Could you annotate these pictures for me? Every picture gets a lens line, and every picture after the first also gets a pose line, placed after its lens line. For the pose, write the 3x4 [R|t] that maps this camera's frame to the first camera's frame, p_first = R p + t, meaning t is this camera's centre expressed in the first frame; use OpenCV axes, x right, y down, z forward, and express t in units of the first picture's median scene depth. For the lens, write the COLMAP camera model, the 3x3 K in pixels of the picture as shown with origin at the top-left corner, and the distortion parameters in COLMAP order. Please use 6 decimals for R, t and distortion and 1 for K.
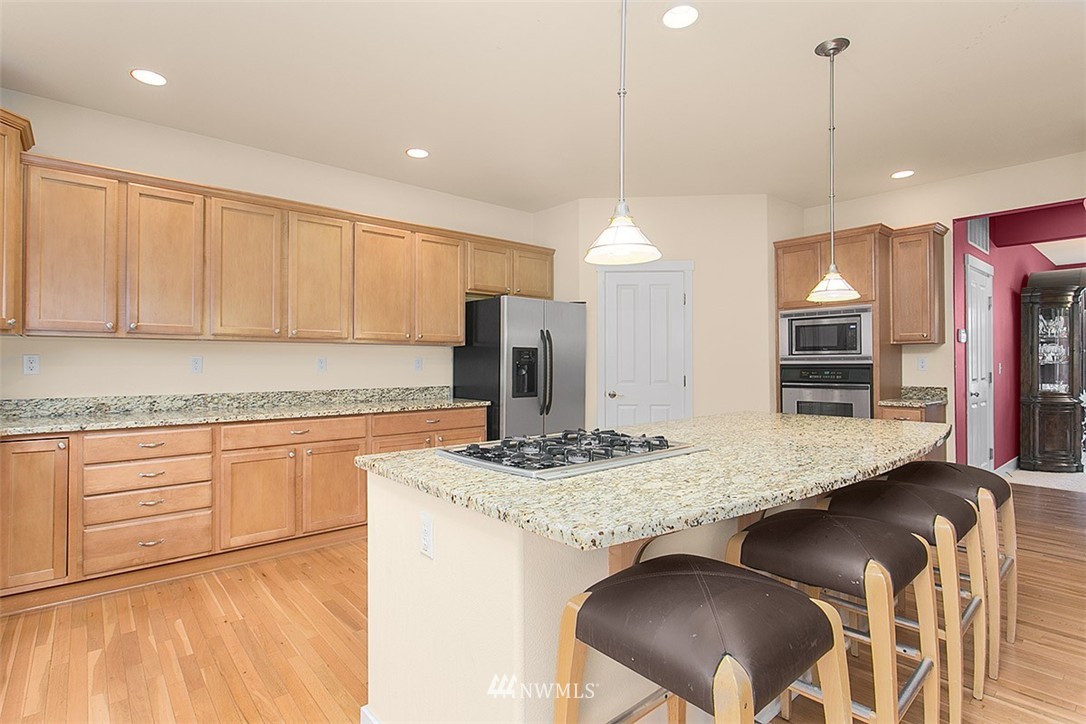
lens RADIAL K [[538.7, 0, 535.8], [0, 538.7, 361.1], [0, 0, 1]] dist [0.000470, 0.000893]
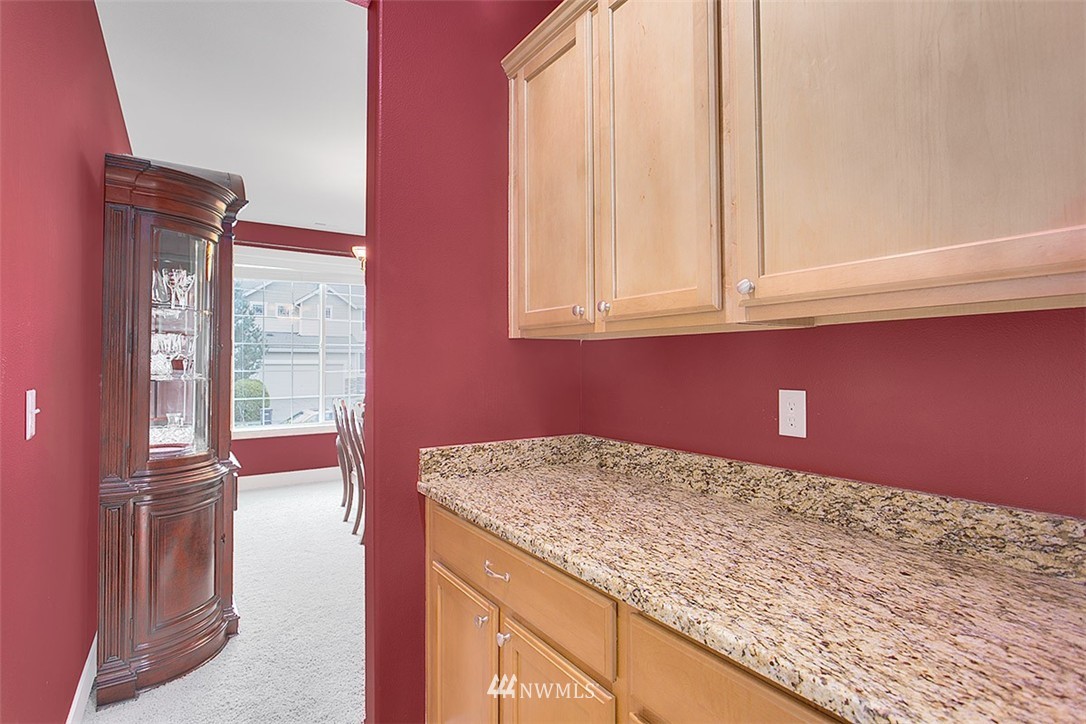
lens RADIAL K [[538.7, 0, 543.0], [0, 538.7, 361.0], [0, 0, 1]] dist [0.000470, 0.000893]
pose [[0.115832, 0.008701, 0.993231, 0.609146], [-0.004081, 0.999957, -0.008284, -0.008289], [-0.993260, -0.003094, 0.115862, 0.700452]]
